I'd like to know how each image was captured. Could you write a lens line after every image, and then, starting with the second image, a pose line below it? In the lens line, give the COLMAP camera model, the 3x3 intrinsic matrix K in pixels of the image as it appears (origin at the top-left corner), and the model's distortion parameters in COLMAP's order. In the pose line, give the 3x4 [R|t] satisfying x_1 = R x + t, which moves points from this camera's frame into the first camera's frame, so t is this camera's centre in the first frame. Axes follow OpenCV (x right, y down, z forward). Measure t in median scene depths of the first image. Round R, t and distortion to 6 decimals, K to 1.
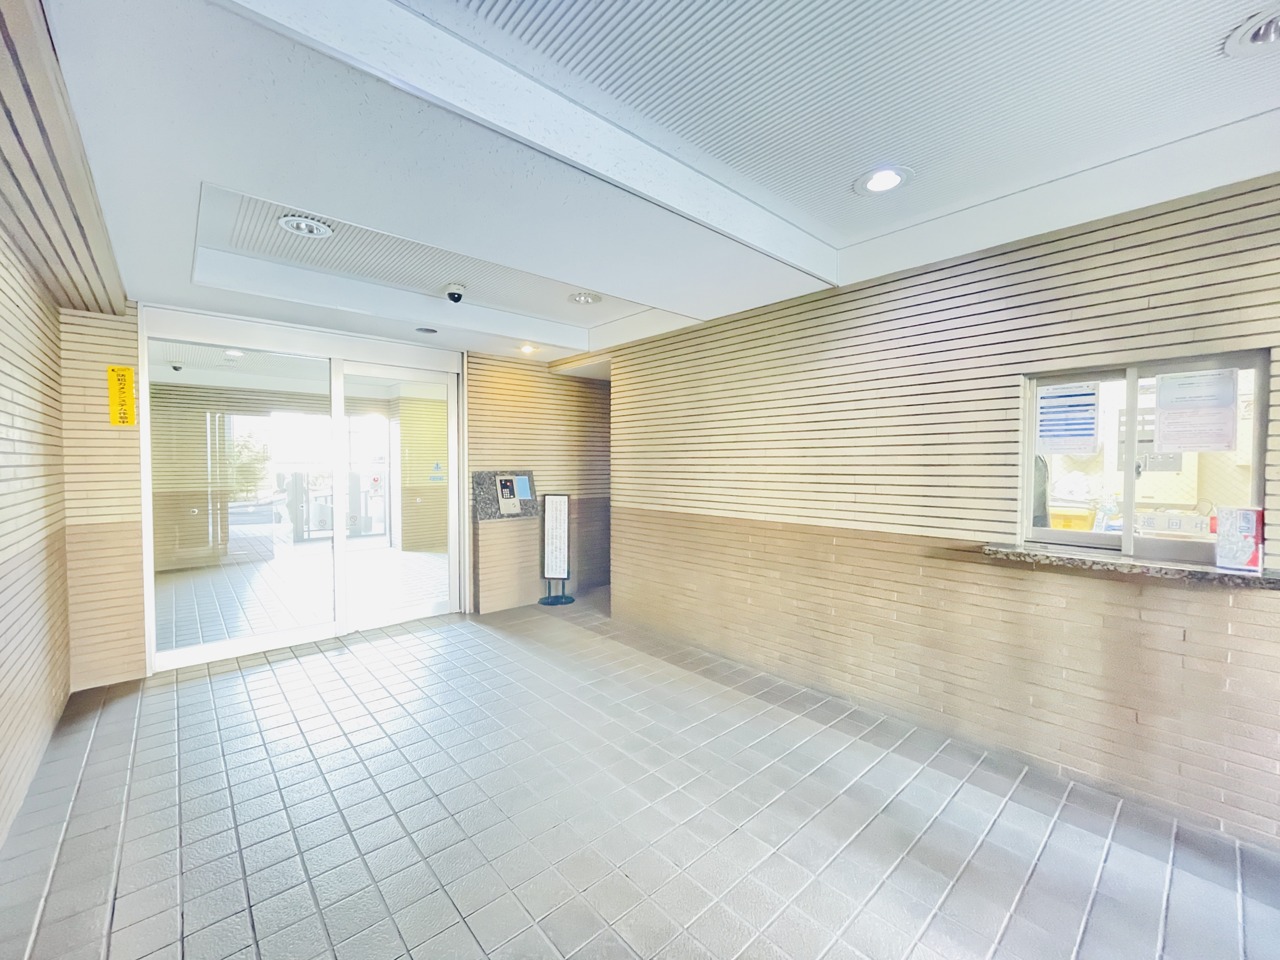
lens RADIAL K [[521.6, 0, 639.6], [0, 521.6, 478.7], [0, 0, 1]] dist [-0.001676, -0.000585]
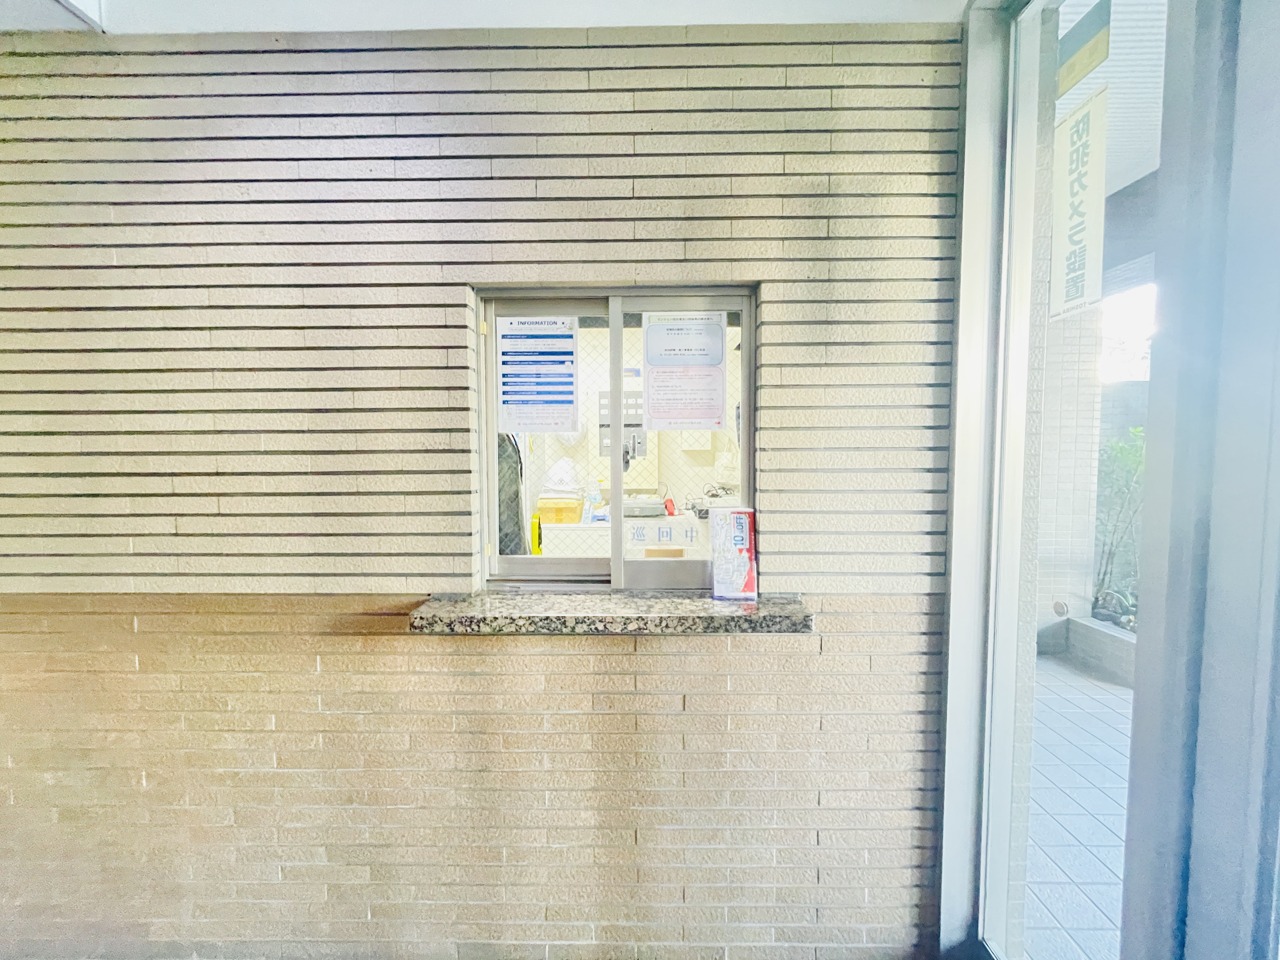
lens RADIAL K [[521.6, 0, 639.6], [0, 521.6, 478.7], [0, 0, 1]] dist [-0.001676, -0.000585]
pose [[0.679613, -0.042266, 0.732352, 0.471421], [0.025398, 0.999096, 0.034091, -0.011916], [-0.733131, -0.004568, 0.680072, 0.523067]]
